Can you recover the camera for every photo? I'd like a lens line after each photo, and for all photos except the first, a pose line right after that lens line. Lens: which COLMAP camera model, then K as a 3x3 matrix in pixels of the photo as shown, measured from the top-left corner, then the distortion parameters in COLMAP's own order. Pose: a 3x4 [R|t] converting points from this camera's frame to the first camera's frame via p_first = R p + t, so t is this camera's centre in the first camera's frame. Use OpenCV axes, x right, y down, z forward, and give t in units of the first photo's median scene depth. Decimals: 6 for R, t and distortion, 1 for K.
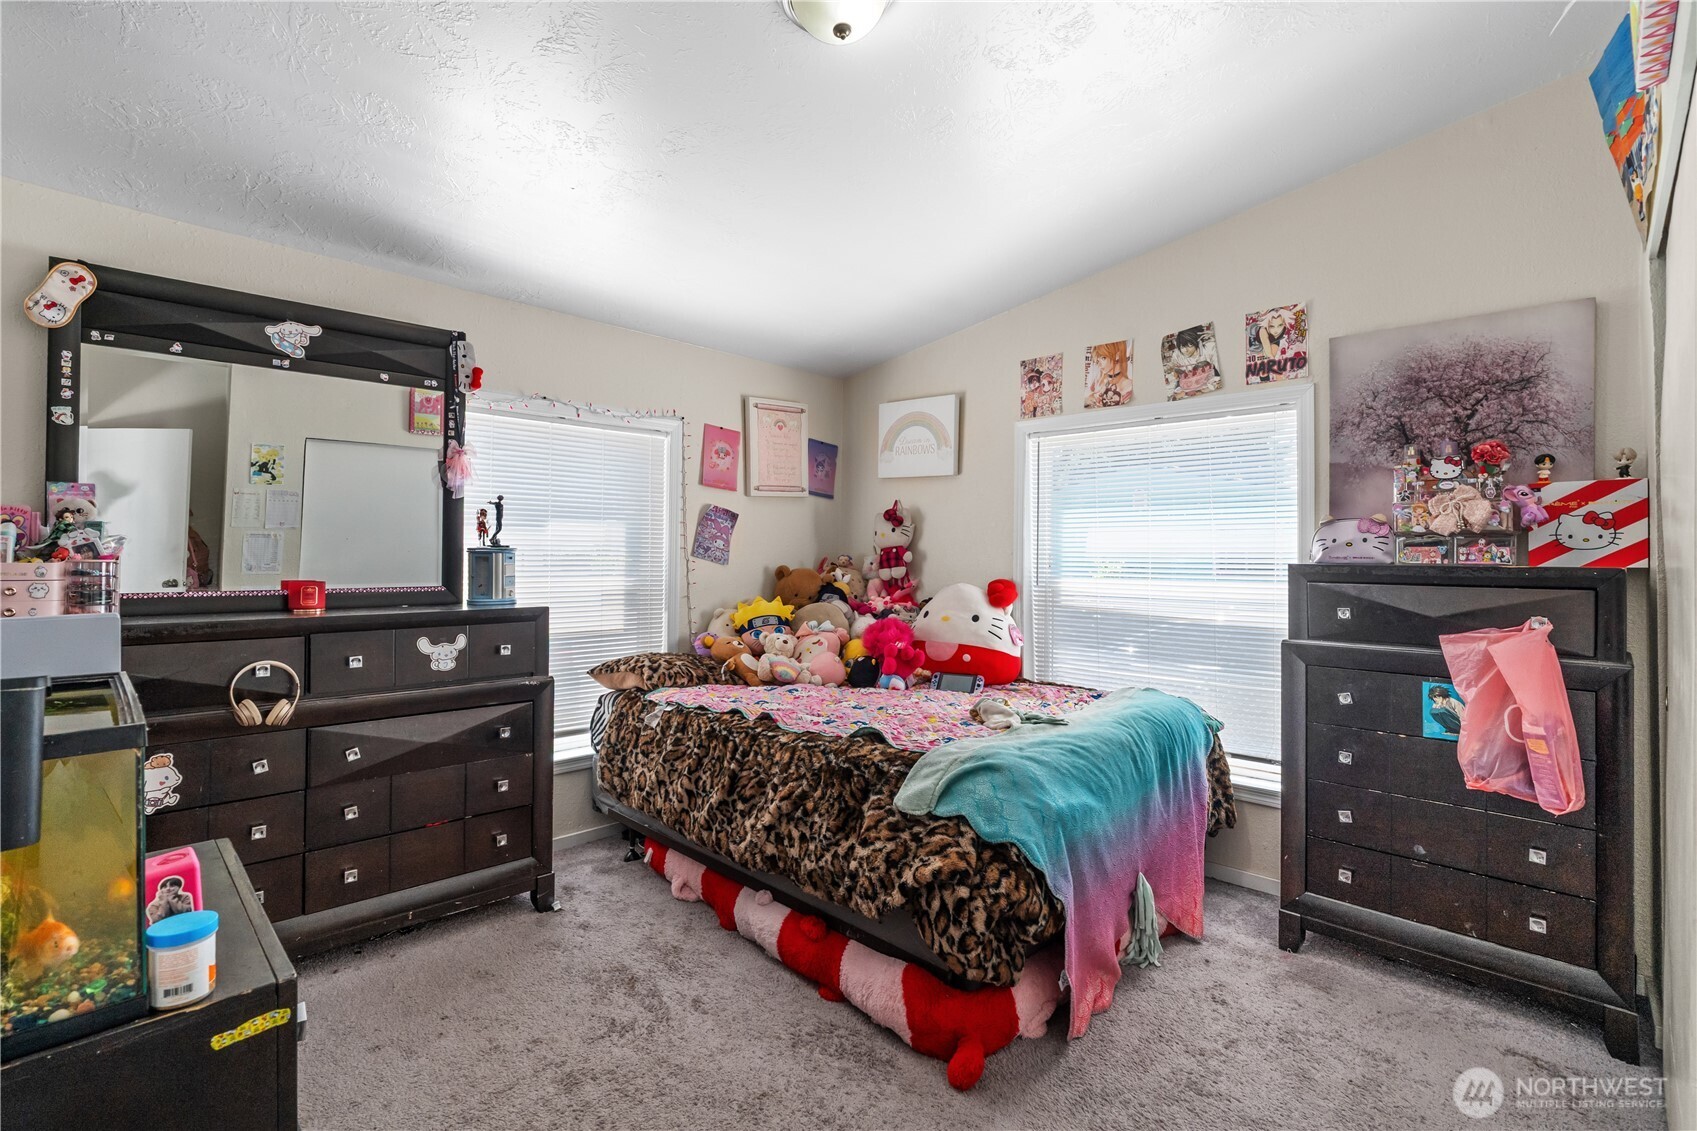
lens RADIAL K [[780.0, 0, 846.5], [0, 780.0, 560.4], [0, 0, 1]] dist [-0.003502, 0.001349]
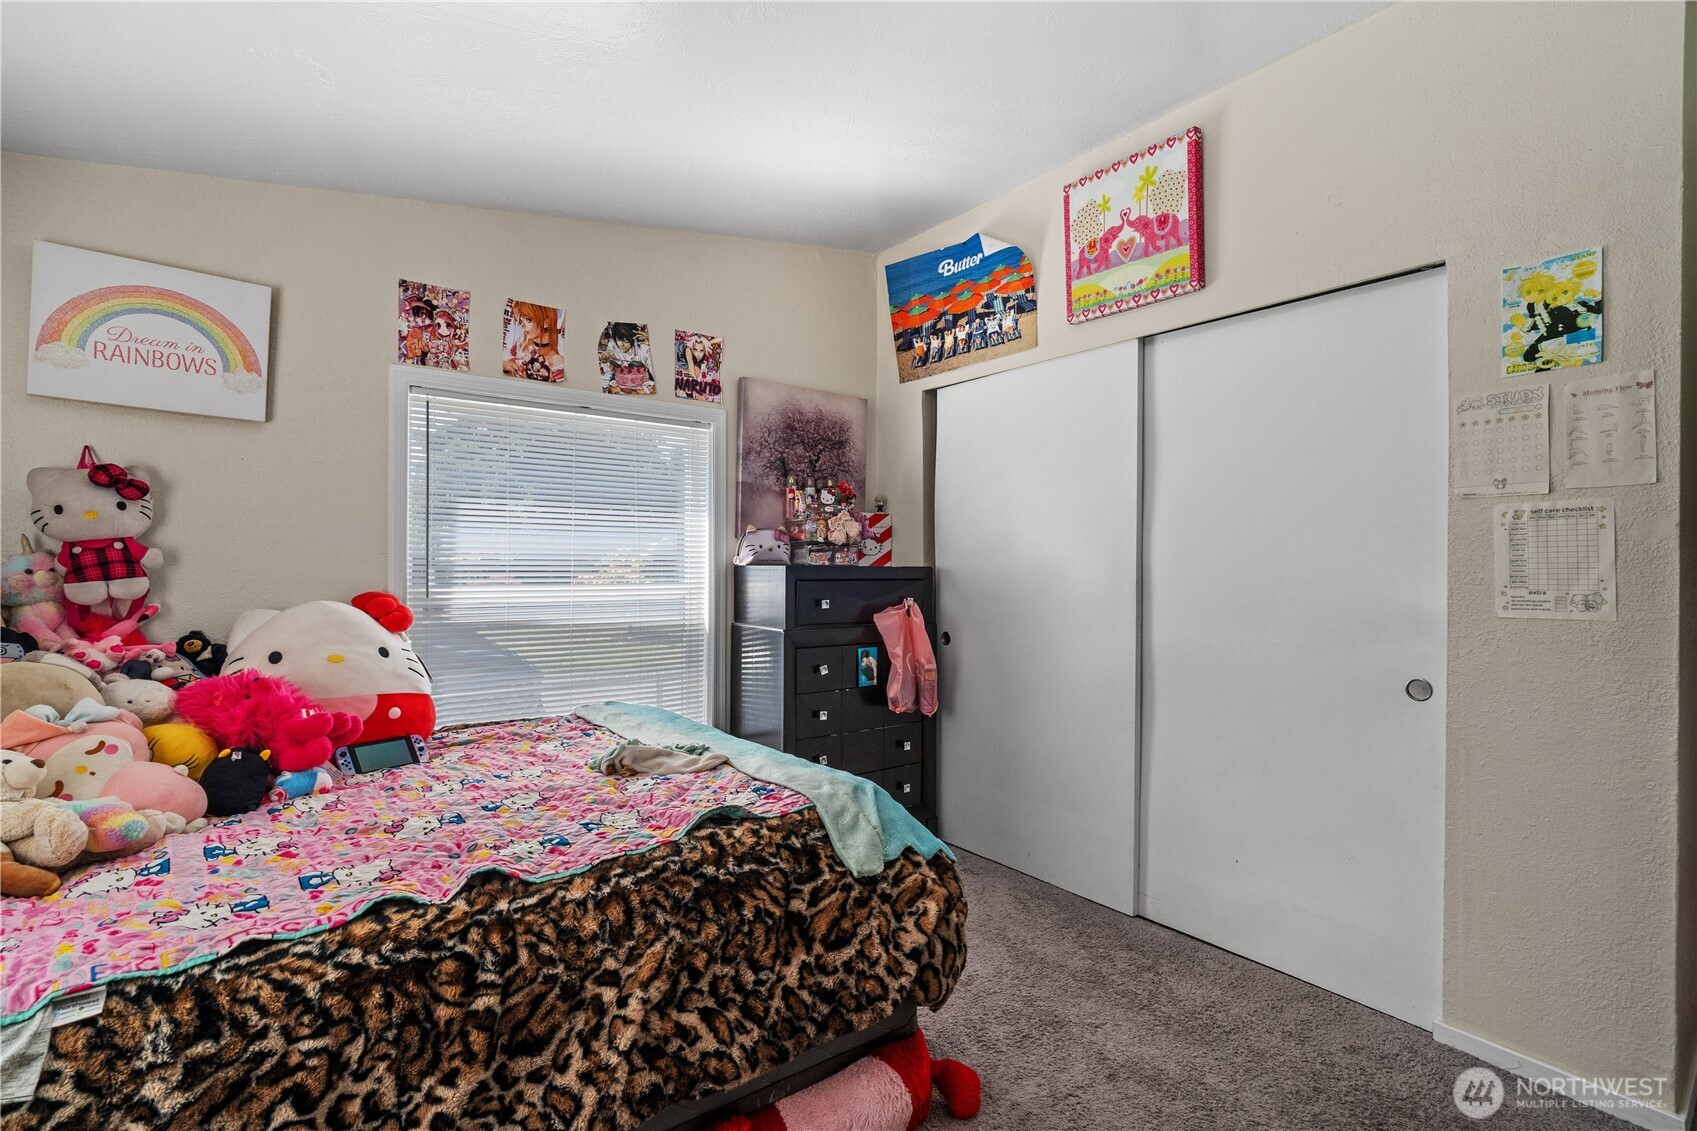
lens RADIAL K [[780.0, 0, 846.5], [0, 780.0, 560.4], [0, 0, 1]] dist [-0.003502, 0.001349]
pose [[0.156778, -0.004726, 0.987623, -0.515125], [-0.001708, 0.999986, 0.005056, -0.008953], [-0.987632, -0.002480, 0.156767, 0.625540]]
